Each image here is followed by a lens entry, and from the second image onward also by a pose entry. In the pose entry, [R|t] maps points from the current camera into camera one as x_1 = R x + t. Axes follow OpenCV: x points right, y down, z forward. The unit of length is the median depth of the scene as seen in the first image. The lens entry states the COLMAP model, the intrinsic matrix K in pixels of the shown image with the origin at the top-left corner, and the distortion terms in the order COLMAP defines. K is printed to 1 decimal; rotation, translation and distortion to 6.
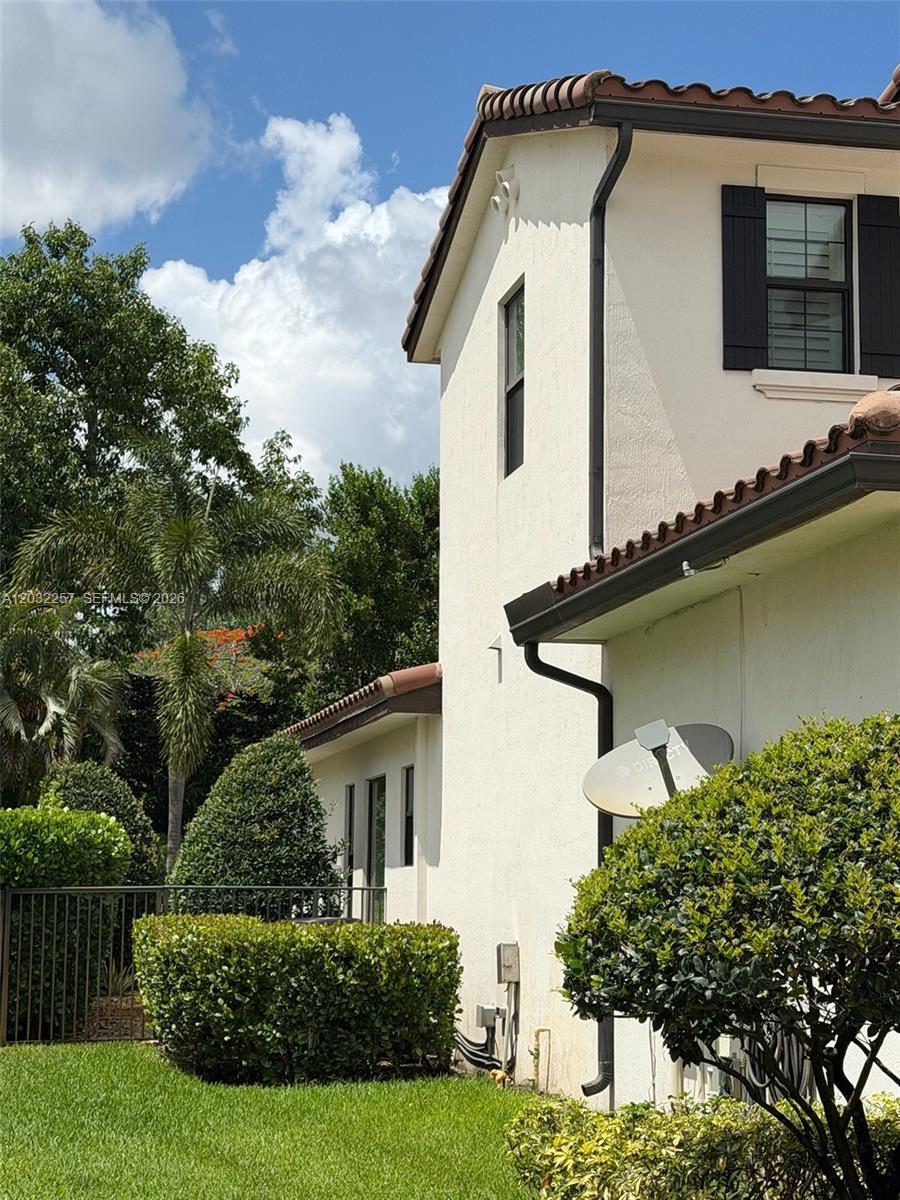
lens RADIAL K [[2091.3, 0, 451.2], [0, 2091.3, 600.9], [0, 0, 1]] dist [0.247397, 0.000000]
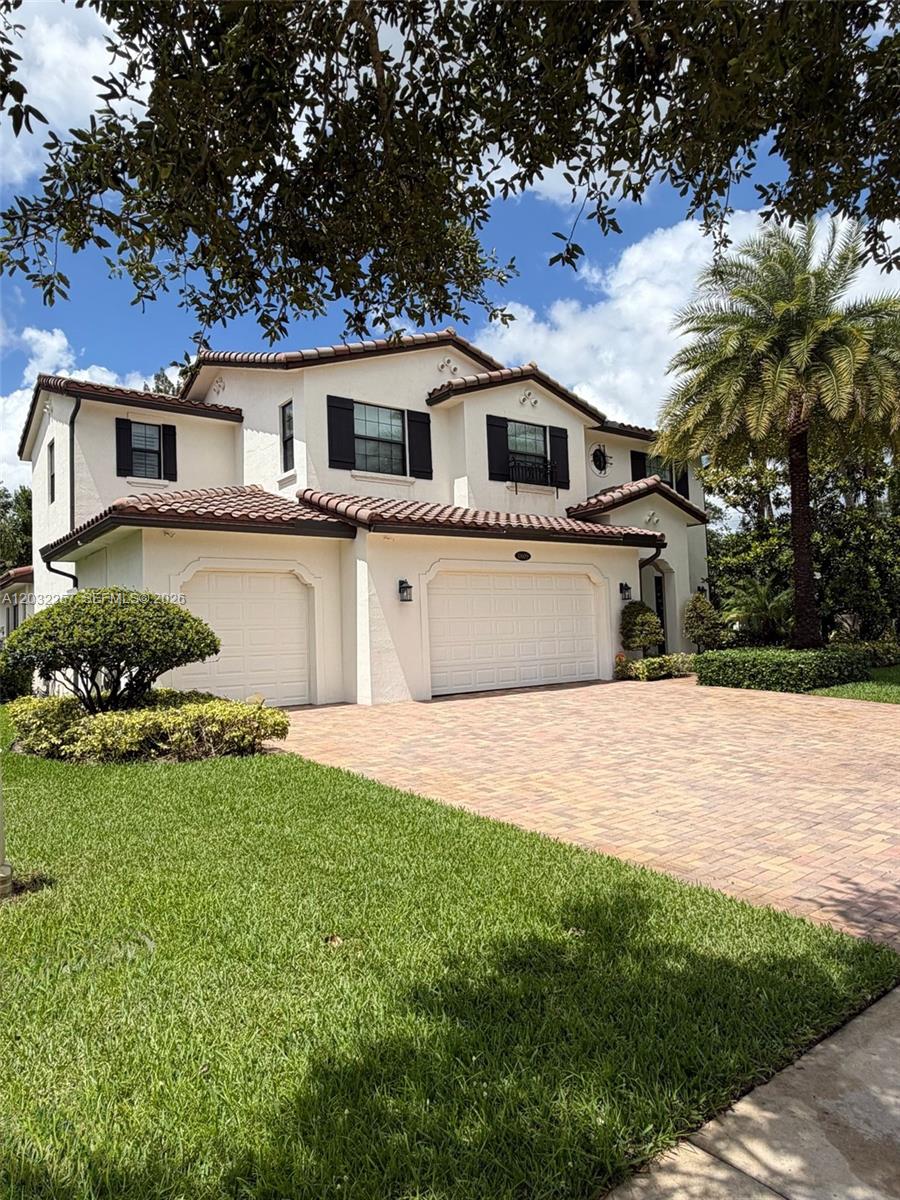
lens RADIAL K [[765.2, 0, 449.3], [0, 765.2, 599.6], [0, 0, 1]] dist [-0.005657, -0.001138]
pose [[0.909455, -0.010851, 0.415661, 0.102377], [-0.023151, 0.996787, 0.076675, -0.023663], [-0.415158, -0.079356, 0.906282, -0.267242]]
